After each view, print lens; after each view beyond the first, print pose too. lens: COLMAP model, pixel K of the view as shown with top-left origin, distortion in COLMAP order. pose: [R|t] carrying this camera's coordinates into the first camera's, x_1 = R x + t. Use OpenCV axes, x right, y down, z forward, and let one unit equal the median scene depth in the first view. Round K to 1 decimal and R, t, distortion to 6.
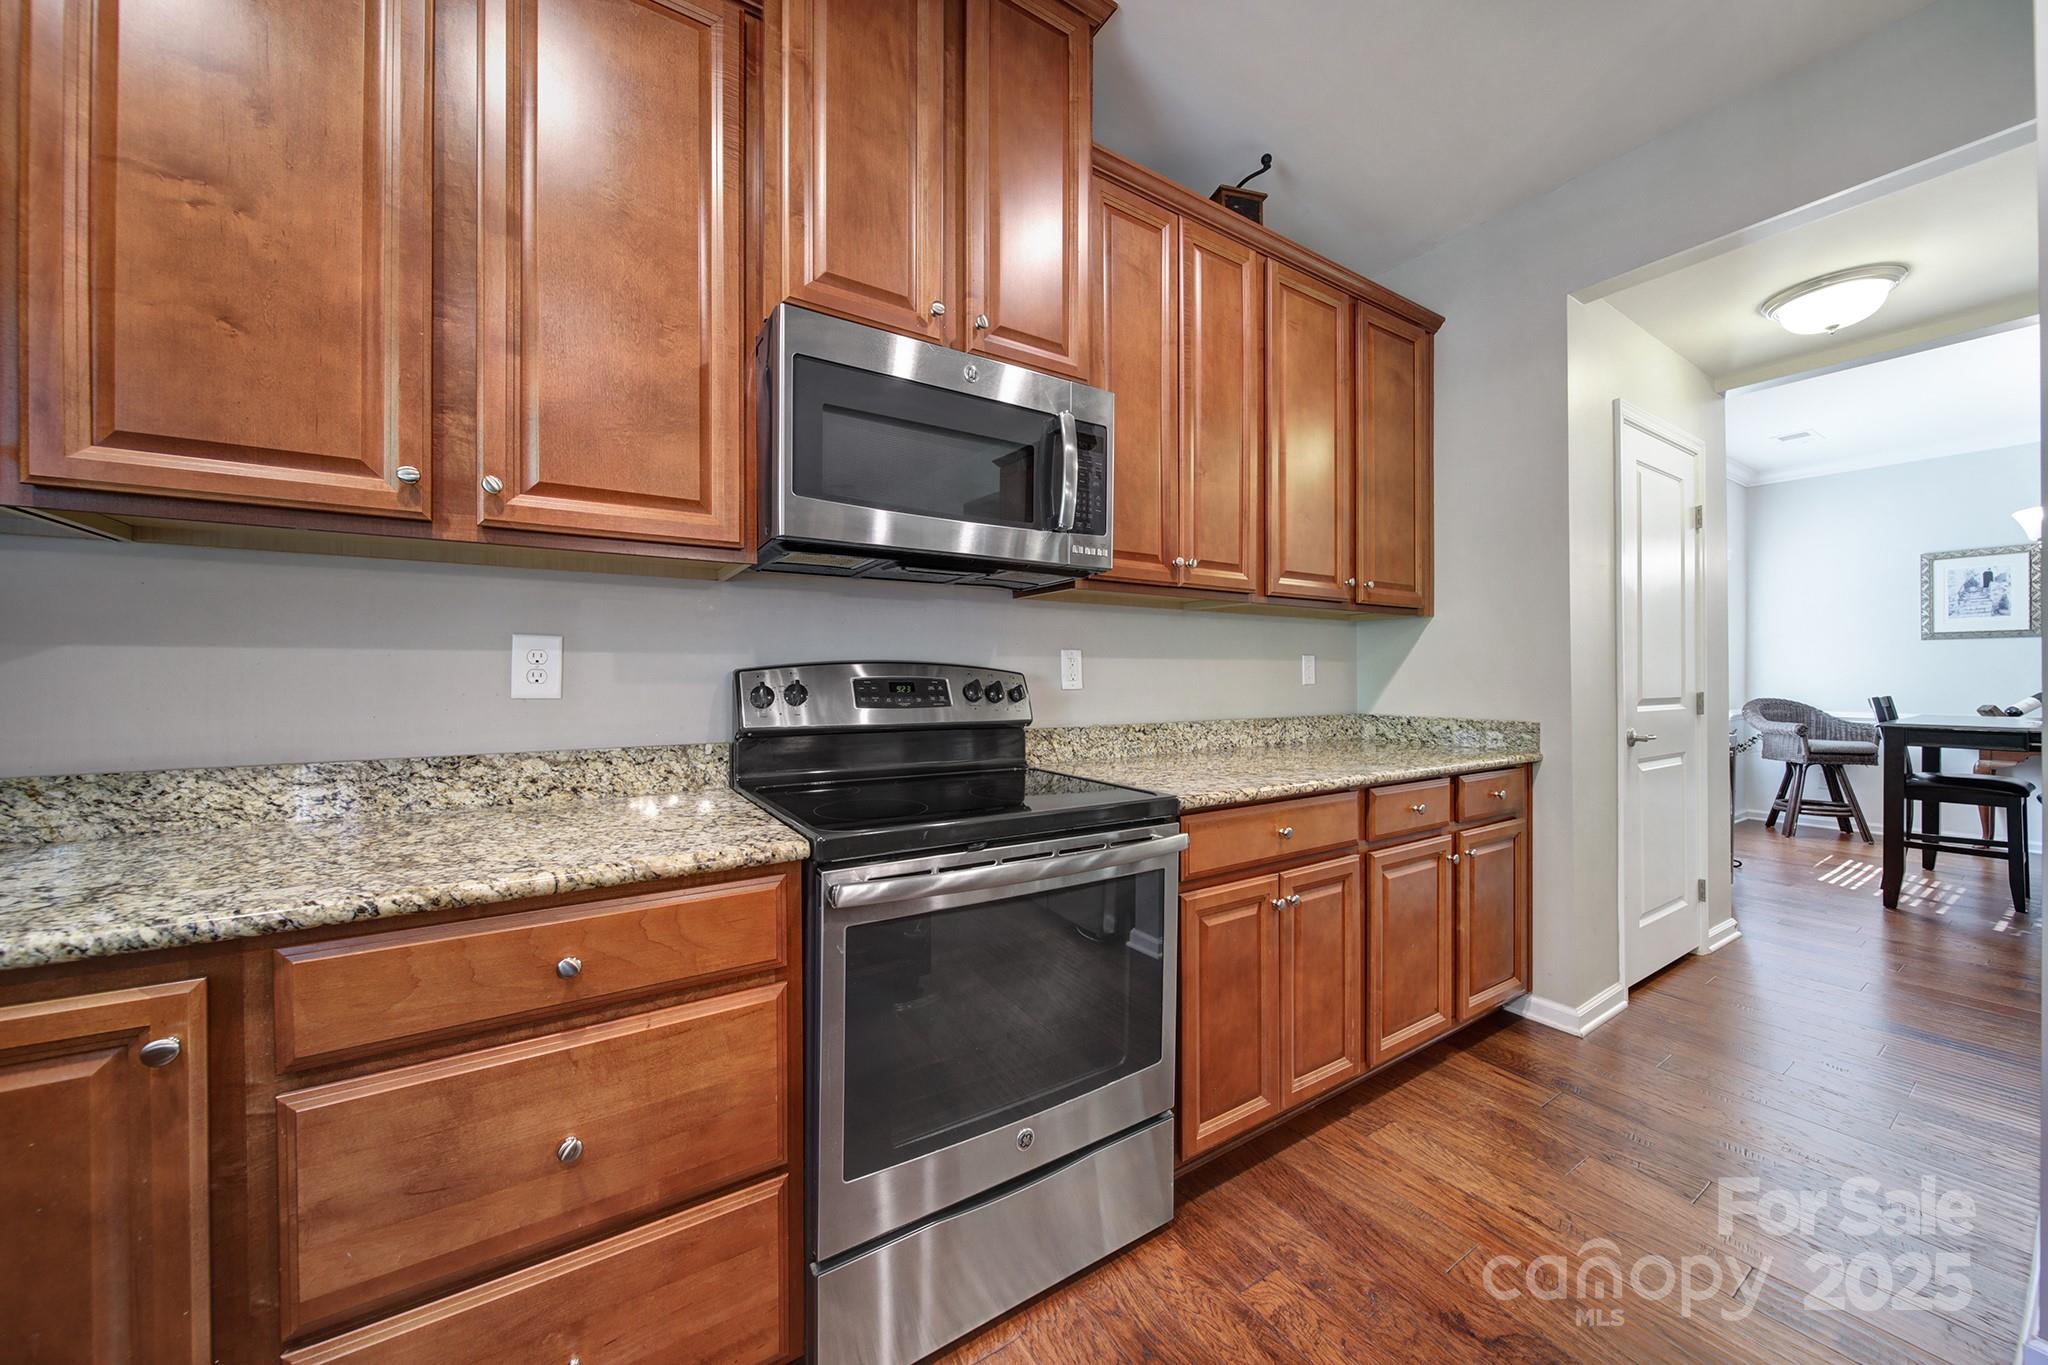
lens RADIAL K [[718.4, 0, 1025.3], [0, 718.4, 681.8], [0, 0, 1]] dist [-0.001868, -0.001320]
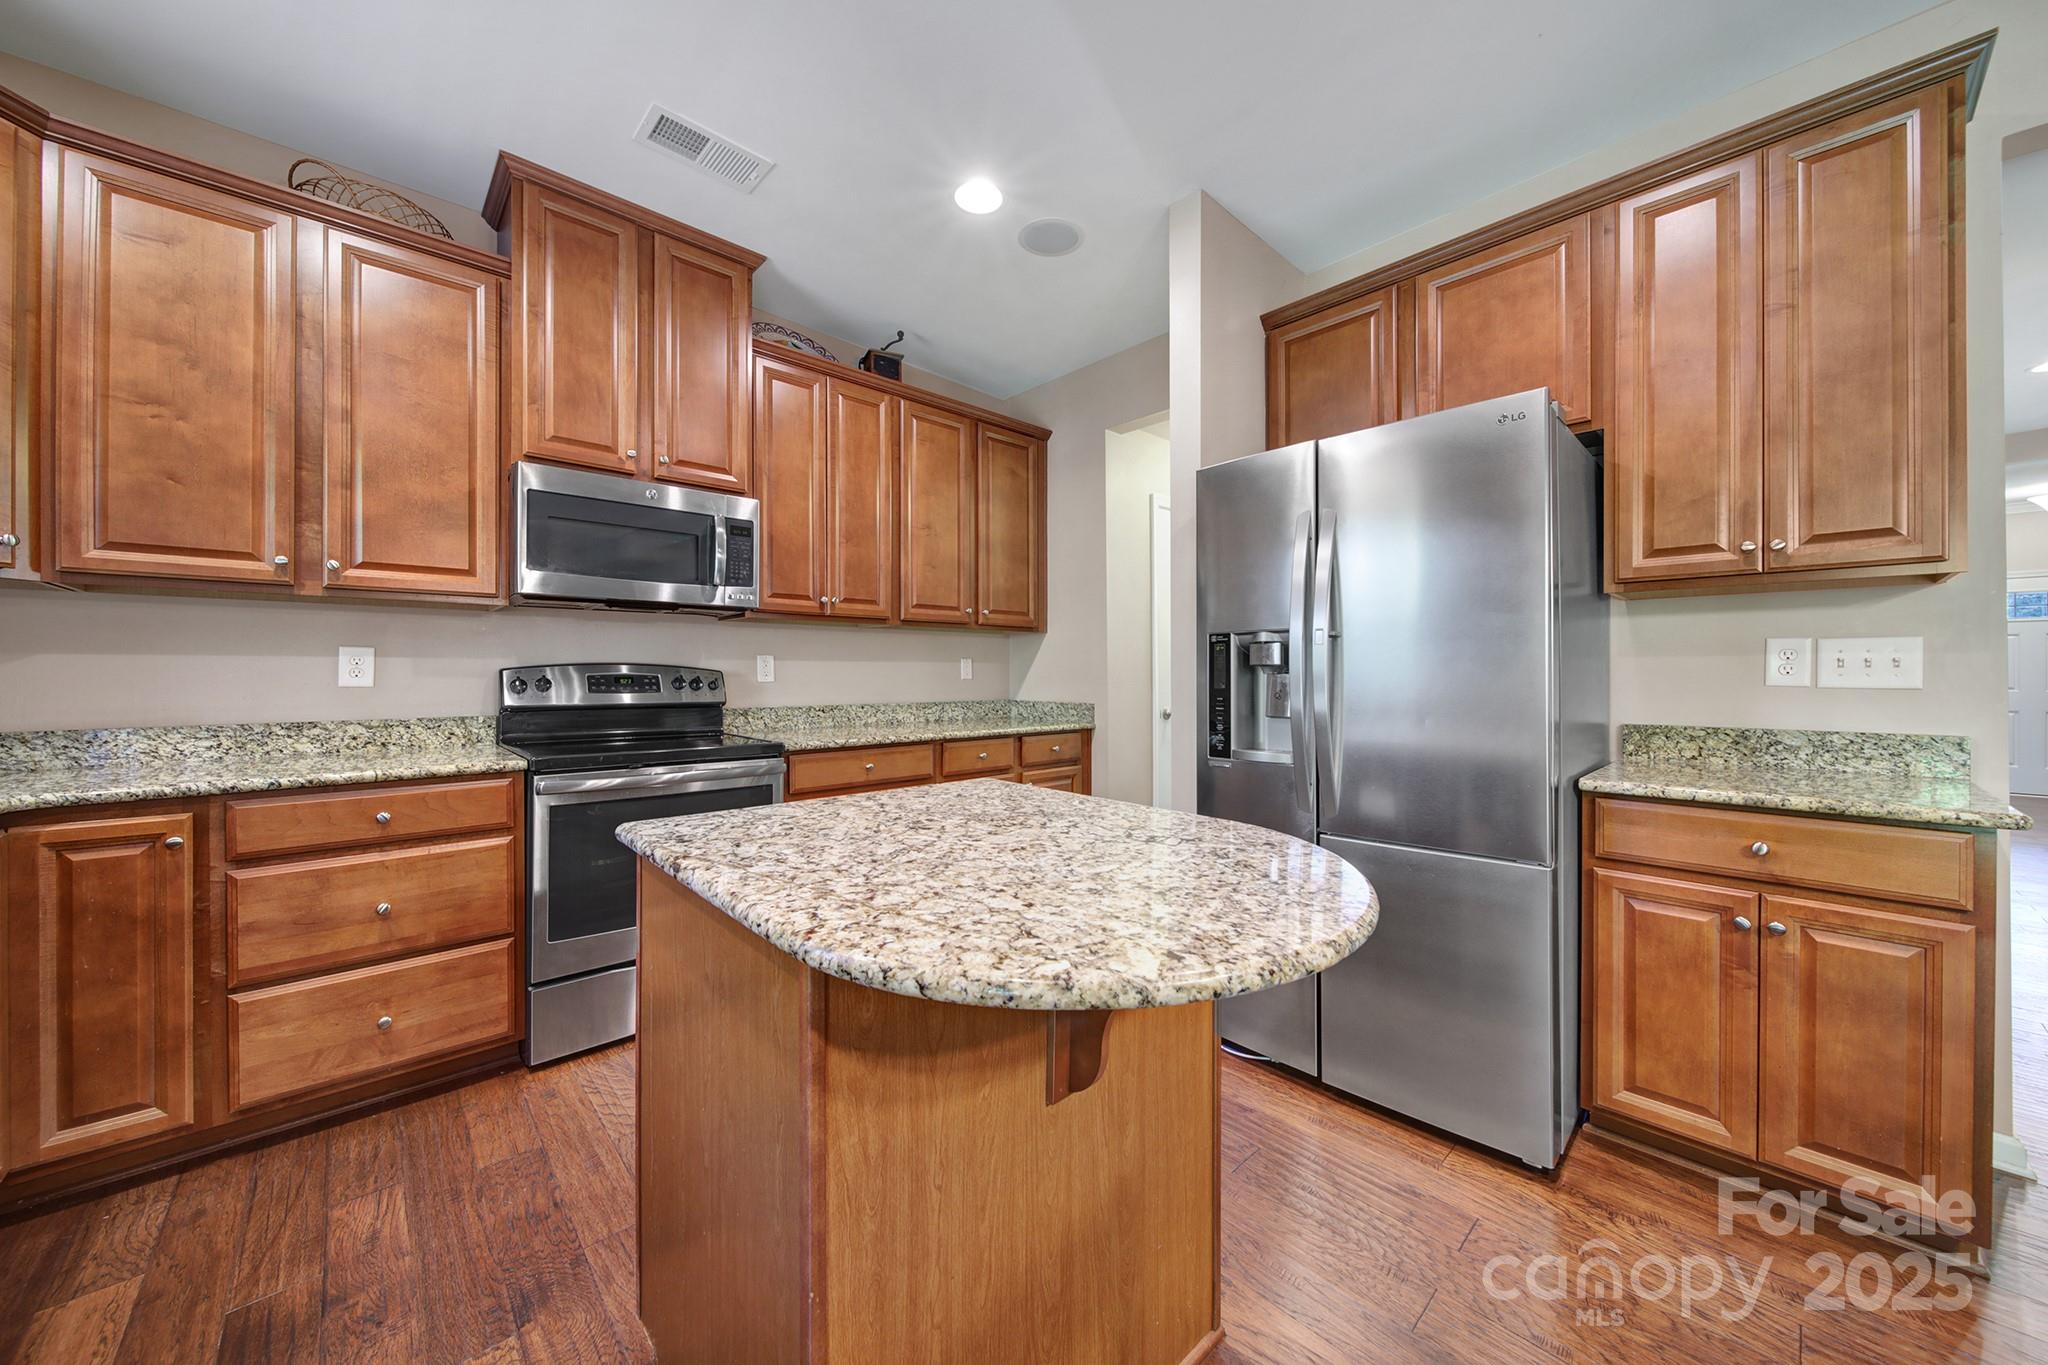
lens RADIAL K [[718.4, 0, 1024.6], [0, 718.4, 676.3], [0, 0, 1]] dist [-0.001868, -0.001320]
pose [[0.984034, -0.000095, 0.177979, 0.564692], [0.000833, 0.999991, -0.004071, 0.008926], [-0.177977, 0.004154, 0.984026, -0.945950]]
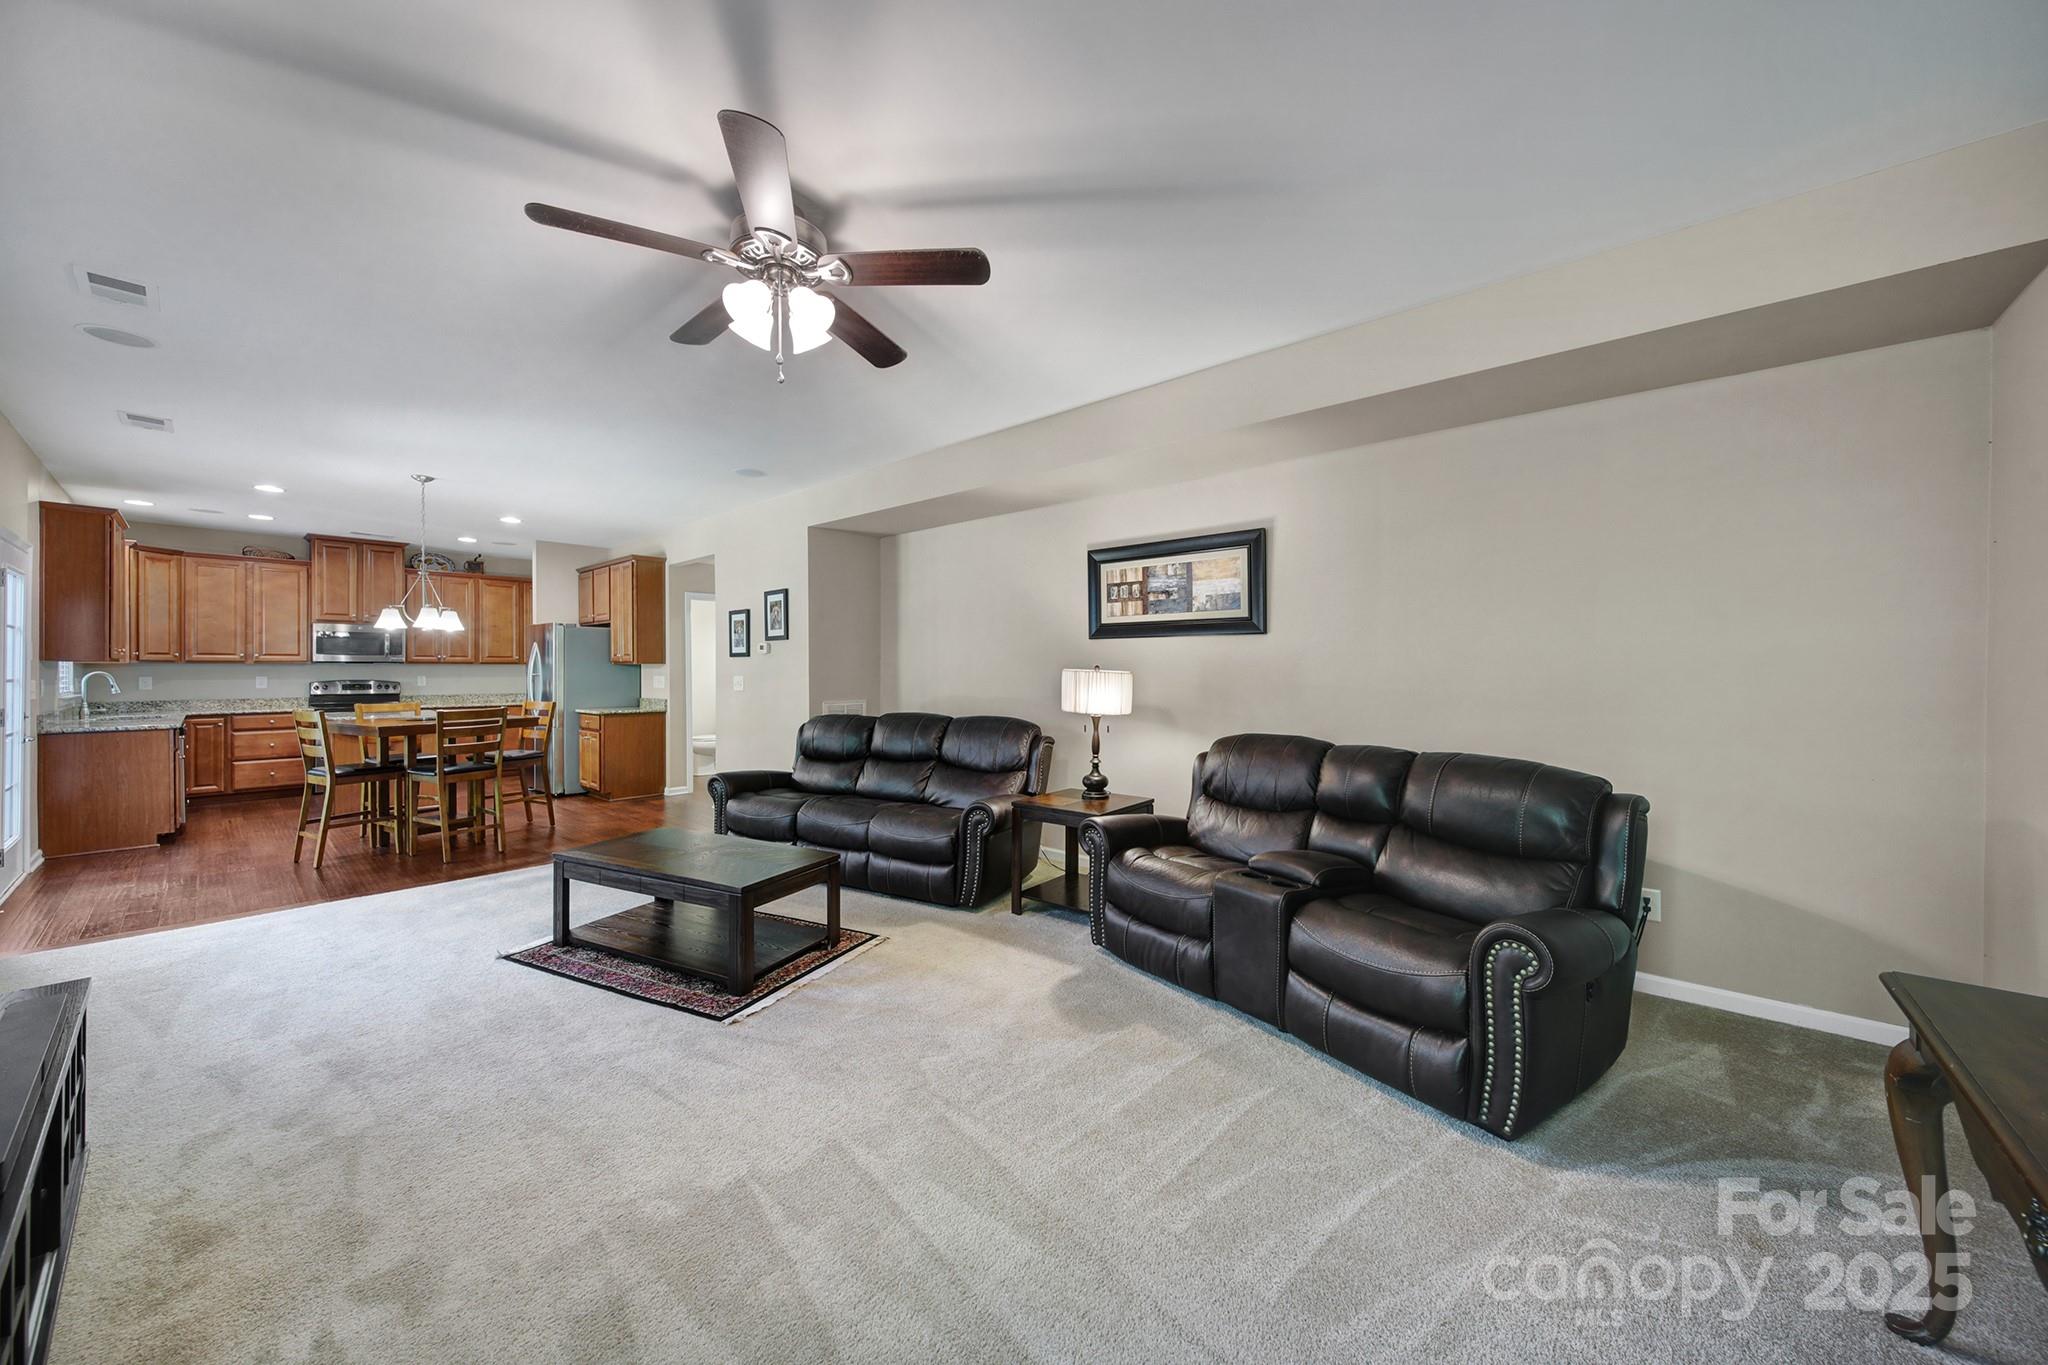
lens RADIAL K [[718.4, 0, 1017.1], [0, 718.4, 667.9], [0, 0, 1]] dist [-0.001868, -0.001320]
pose [[0.961049, 0.000473, 0.276379, 3.701872], [0.002079, 0.999958, -0.008942, -0.079004], [-0.276372, 0.009168, 0.961007, -6.461570]]
